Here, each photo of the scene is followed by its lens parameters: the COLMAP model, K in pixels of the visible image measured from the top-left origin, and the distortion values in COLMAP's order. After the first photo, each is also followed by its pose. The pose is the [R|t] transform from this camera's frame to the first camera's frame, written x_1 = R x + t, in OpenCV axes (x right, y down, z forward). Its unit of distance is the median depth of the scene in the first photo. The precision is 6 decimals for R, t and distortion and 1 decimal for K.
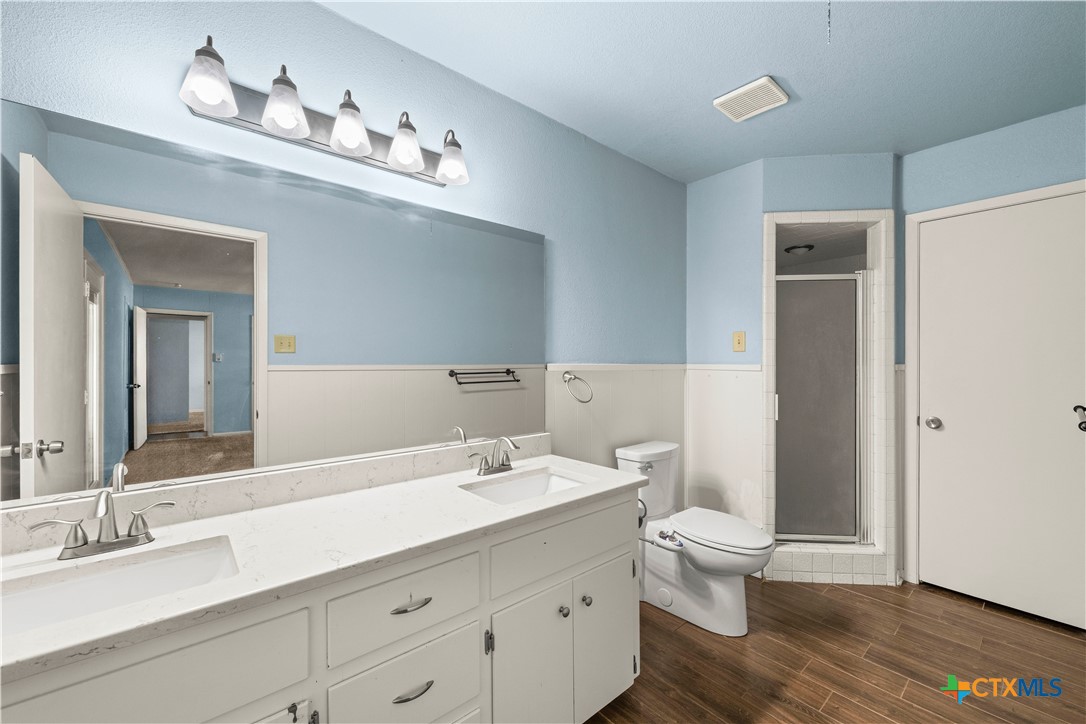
lens RADIAL K [[430.5, 0, 549.5], [0, 430.5, 362.9], [0, 0, 1]] dist [0.003267, -0.000489]
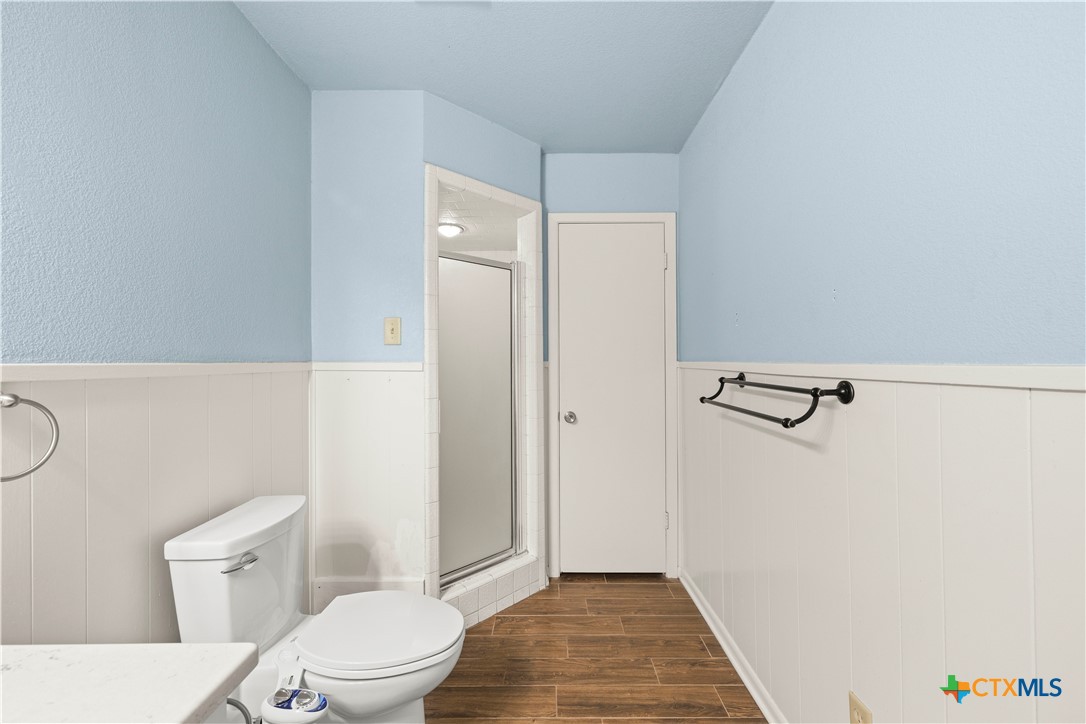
lens RADIAL K [[430.5, 0, 549.1], [0, 430.5, 358.8], [0, 0, 1]] dist [0.003267, -0.000489]
pose [[0.653975, -0.000302, 0.756516, 0.068427], [0.005804, 0.999972, -0.004618, 0.002153], [-0.756493, 0.007411, 0.653959, 0.349276]]
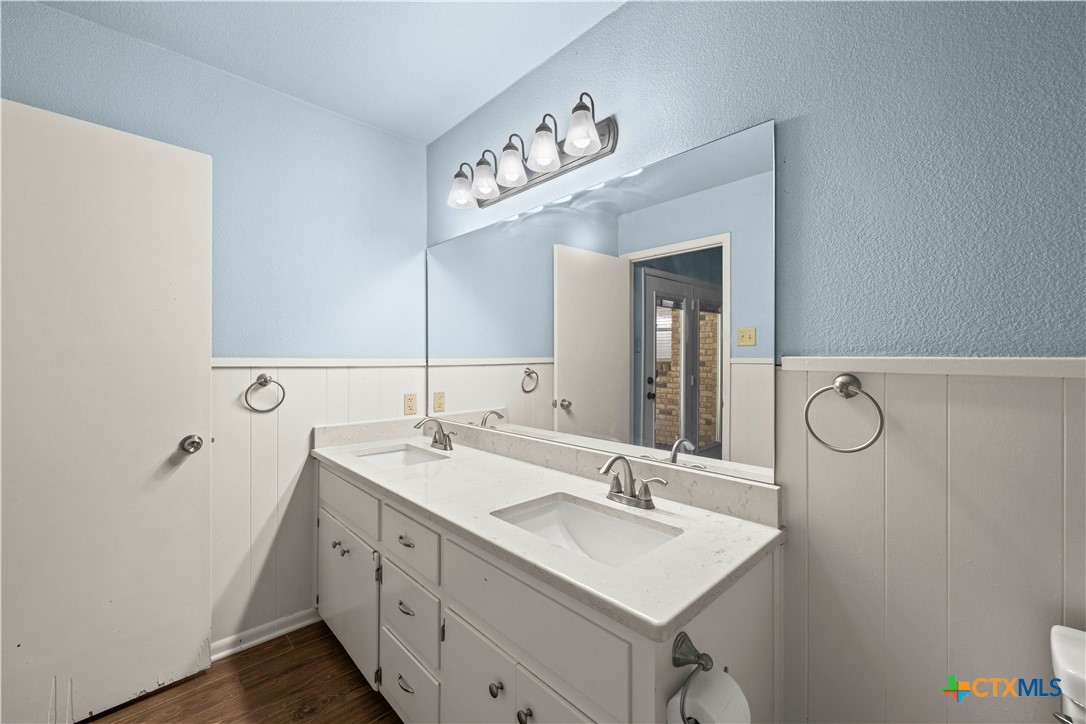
lens RADIAL K [[430.5, 0, 545.6], [0, 430.5, 358.5], [0, 0, 1]] dist [0.003267, -0.000489]
pose [[0.054981, 0.003265, -0.998482, 0.427414], [0.001262, 0.999994, 0.003339, 0.001686], [0.998487, -0.001443, 0.054977, 0.571765]]
